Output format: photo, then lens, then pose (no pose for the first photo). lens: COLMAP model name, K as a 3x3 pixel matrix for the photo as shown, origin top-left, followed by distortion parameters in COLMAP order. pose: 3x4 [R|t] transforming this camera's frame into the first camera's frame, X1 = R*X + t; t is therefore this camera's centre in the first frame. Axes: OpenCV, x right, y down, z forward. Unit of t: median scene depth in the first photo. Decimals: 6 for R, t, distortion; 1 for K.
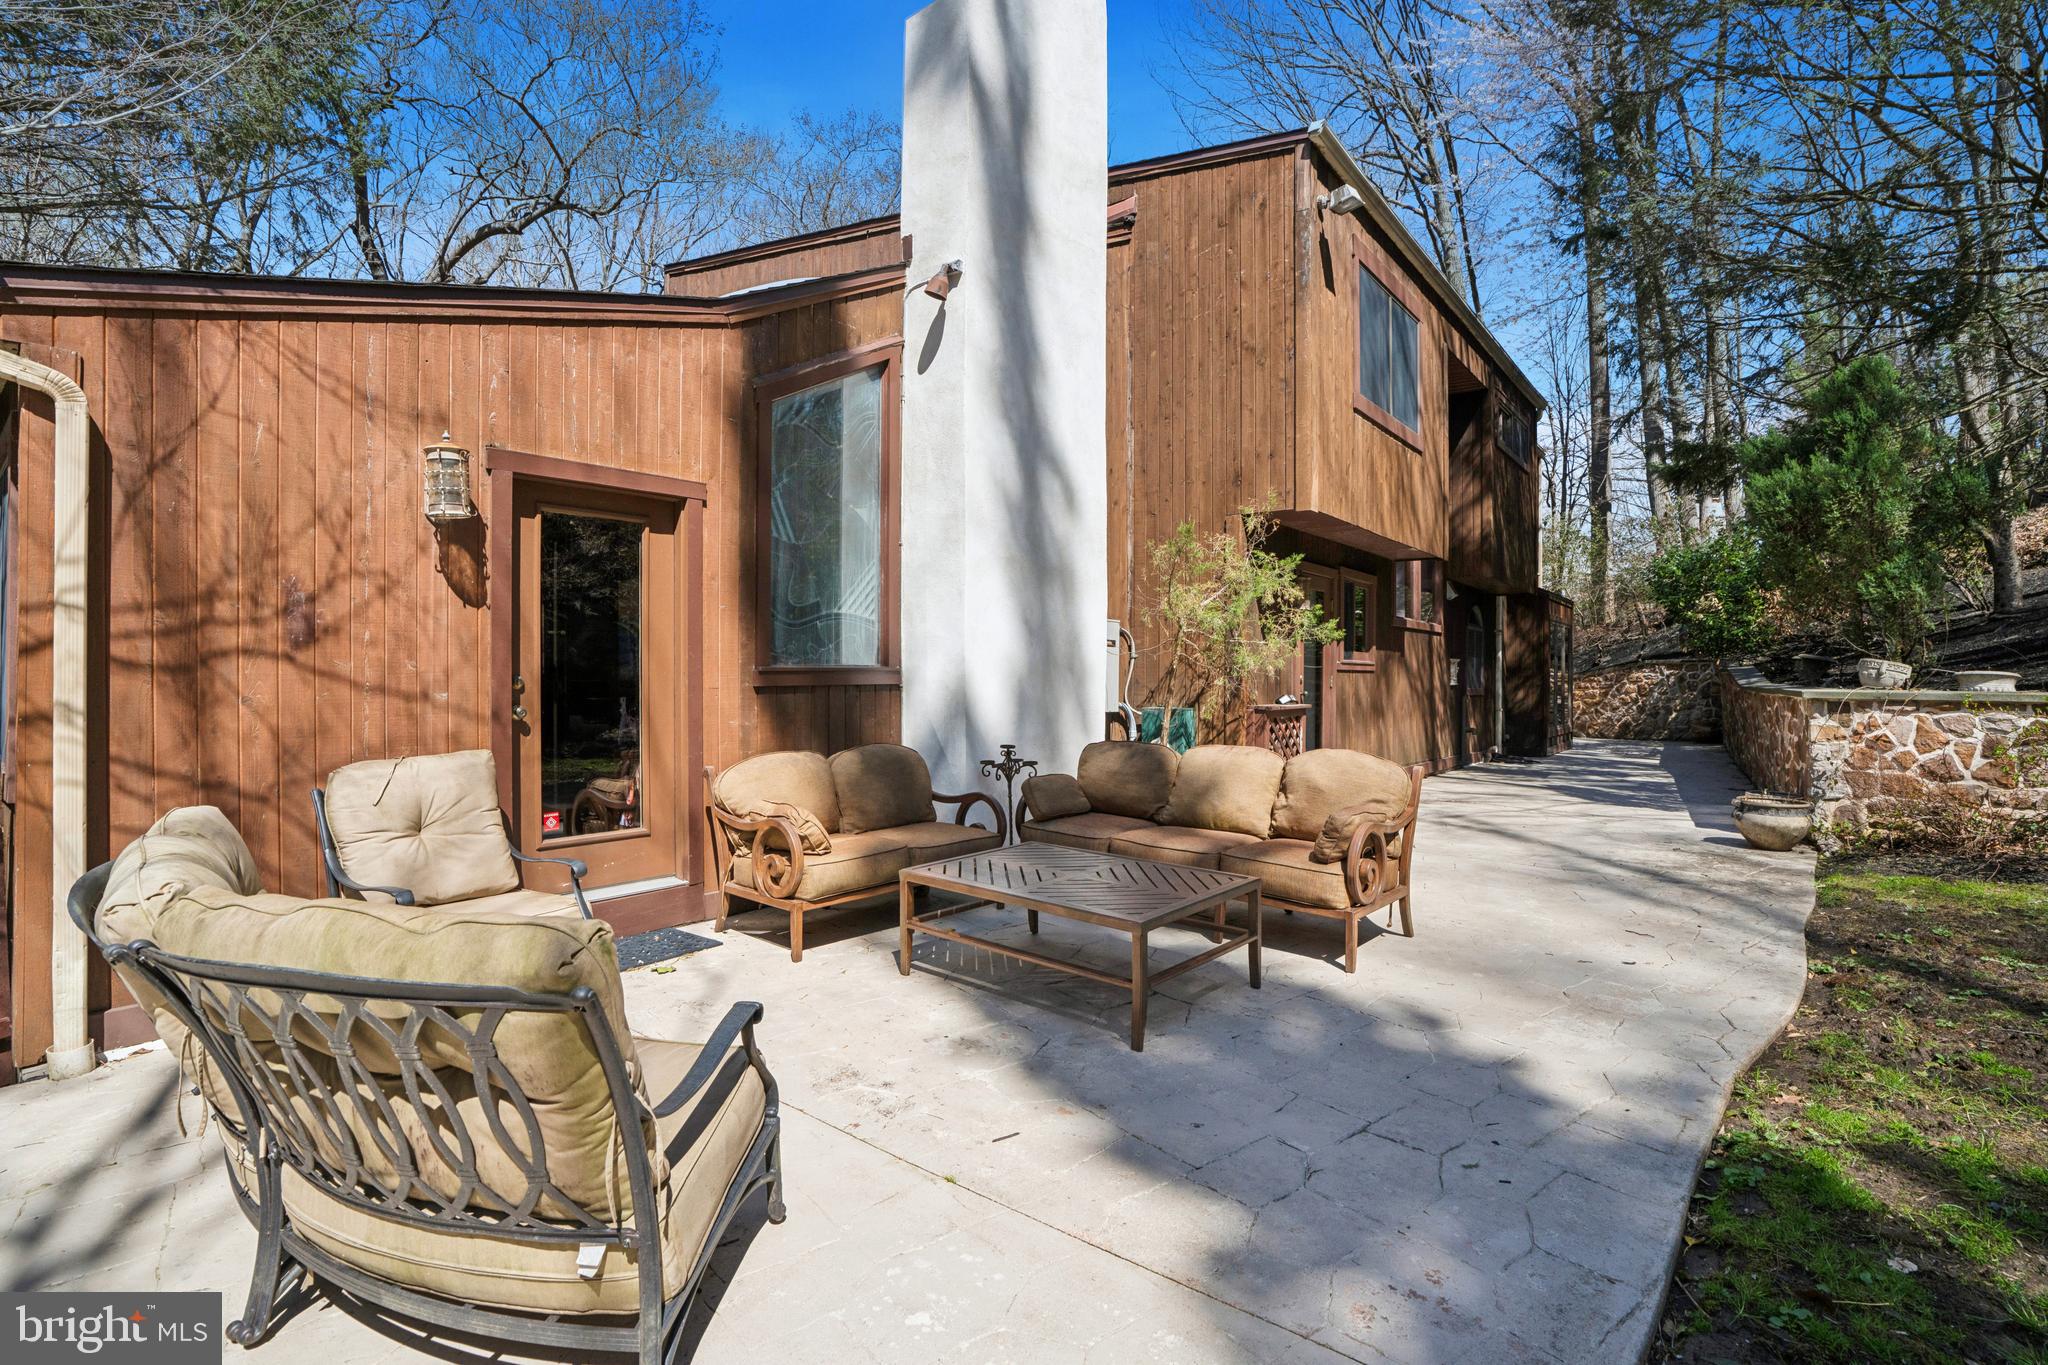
lens RADIAL K [[948.1, 0, 1024.0], [0, 948.1, 682.5], [0, 0, 1]] dist [-0.016959, 0.000184]
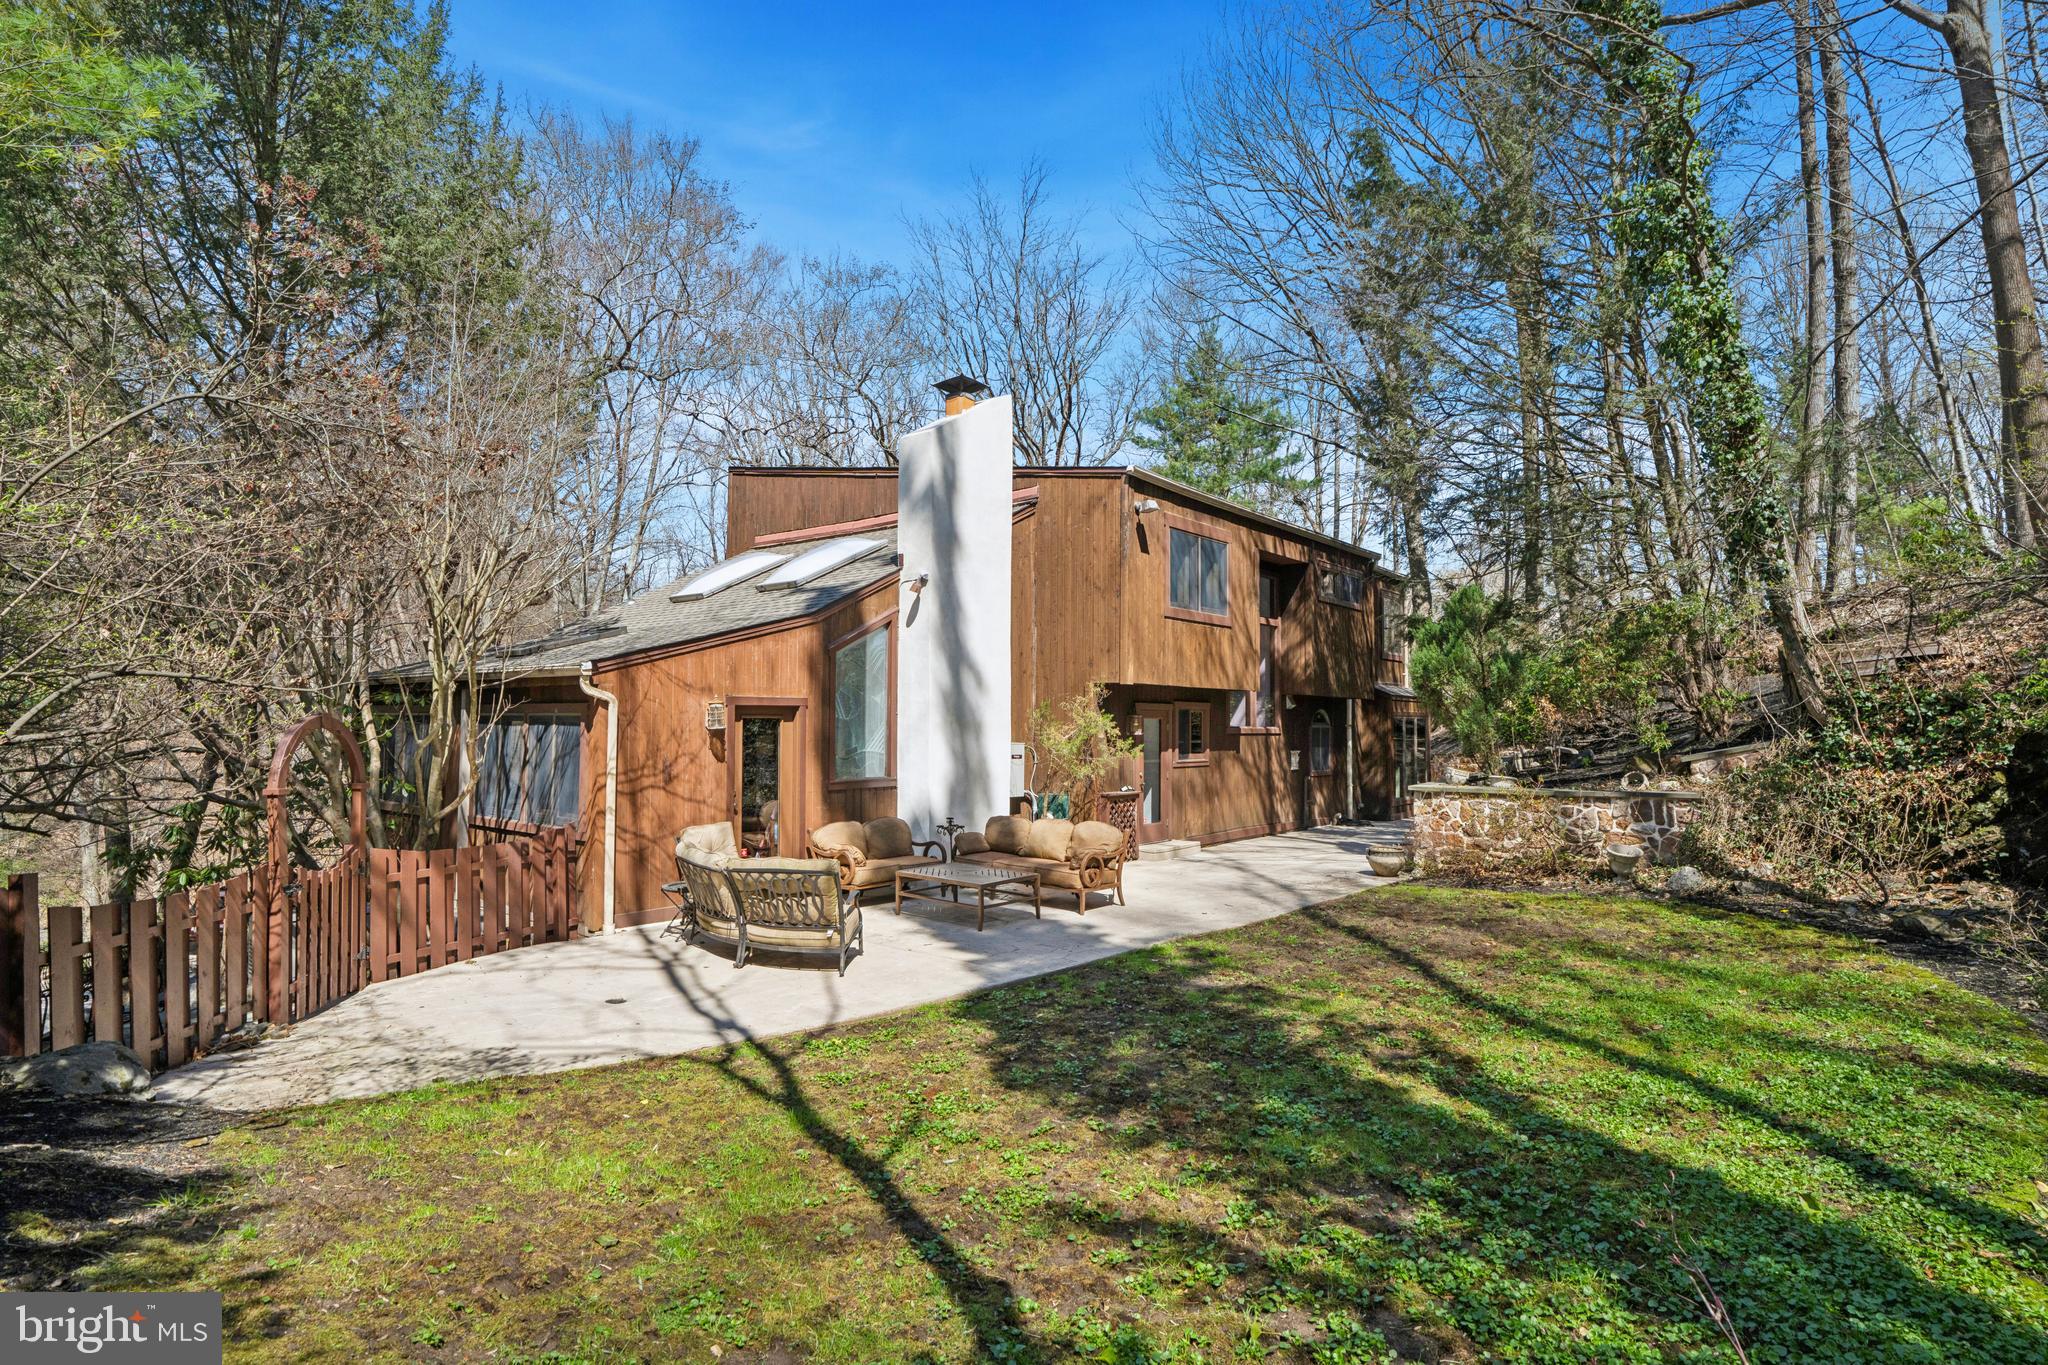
lens RADIAL K [[1099.3, 0, 1022.9], [0, 1099.3, 688.4], [0, 0, 1]] dist [-0.002965, -0.000179]
pose [[0.999823, -0.001930, -0.018728, 0.182907], [0.001238, 0.999320, -0.036848, -0.122998], [0.018786, 0.036818, 0.999145, -1.346676]]
